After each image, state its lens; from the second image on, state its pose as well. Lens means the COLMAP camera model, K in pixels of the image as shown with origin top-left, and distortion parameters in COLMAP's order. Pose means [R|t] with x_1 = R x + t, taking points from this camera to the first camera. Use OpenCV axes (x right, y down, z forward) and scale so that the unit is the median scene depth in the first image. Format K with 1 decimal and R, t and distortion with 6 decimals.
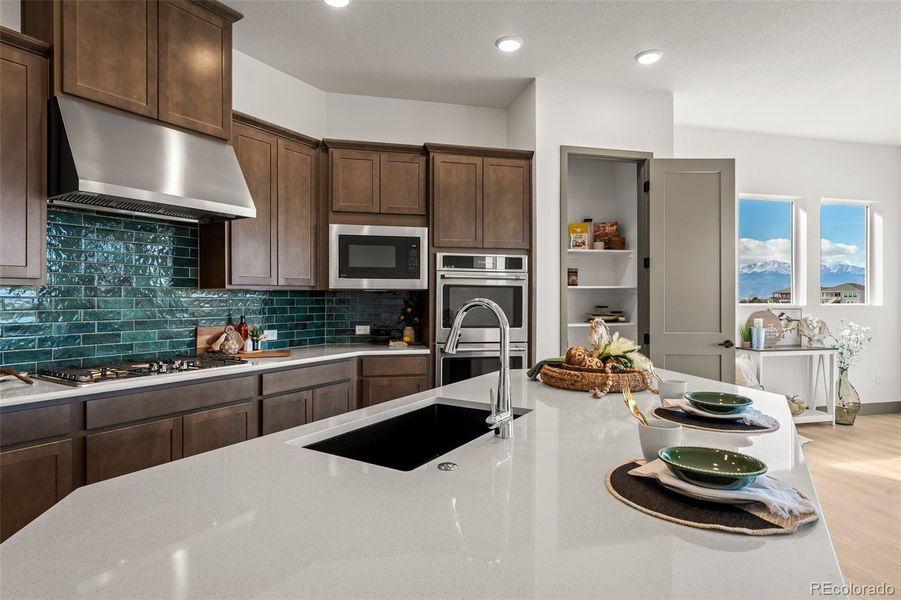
lens RADIAL K [[494.0, 0, 448.4], [0, 494.0, 296.4], [0, 0, 1]] dist [-0.002397, 0.001869]
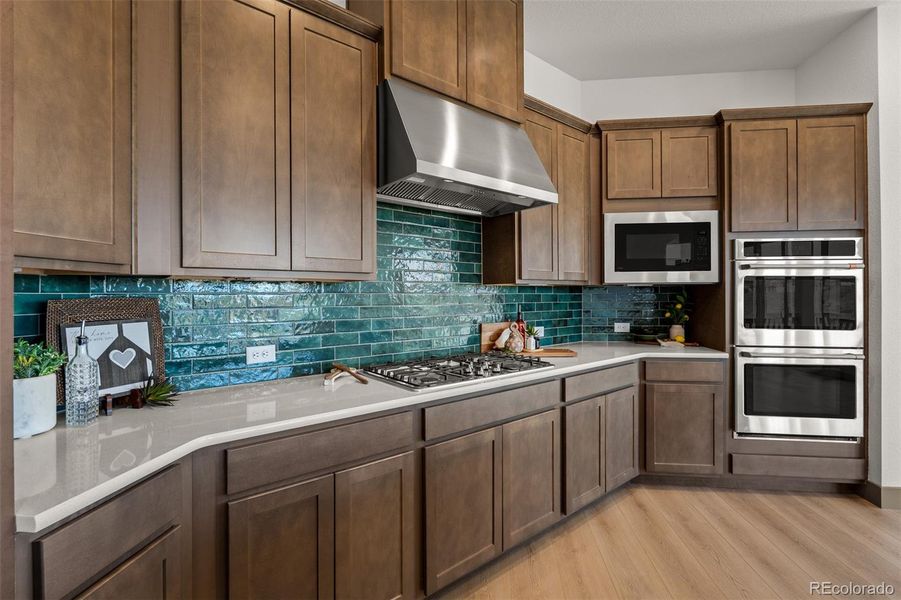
lens RADIAL K [[398.0, 0, 447.5], [0, 398.0, 295.2], [0, 0, 1]] dist [-0.006273, 0.001675]
pose [[0.941128, -0.005722, -0.338002, -0.259185], [0.006233, 0.999980, 0.000425, 0.004532], [0.337993, -0.002507, 0.941145, 0.195706]]
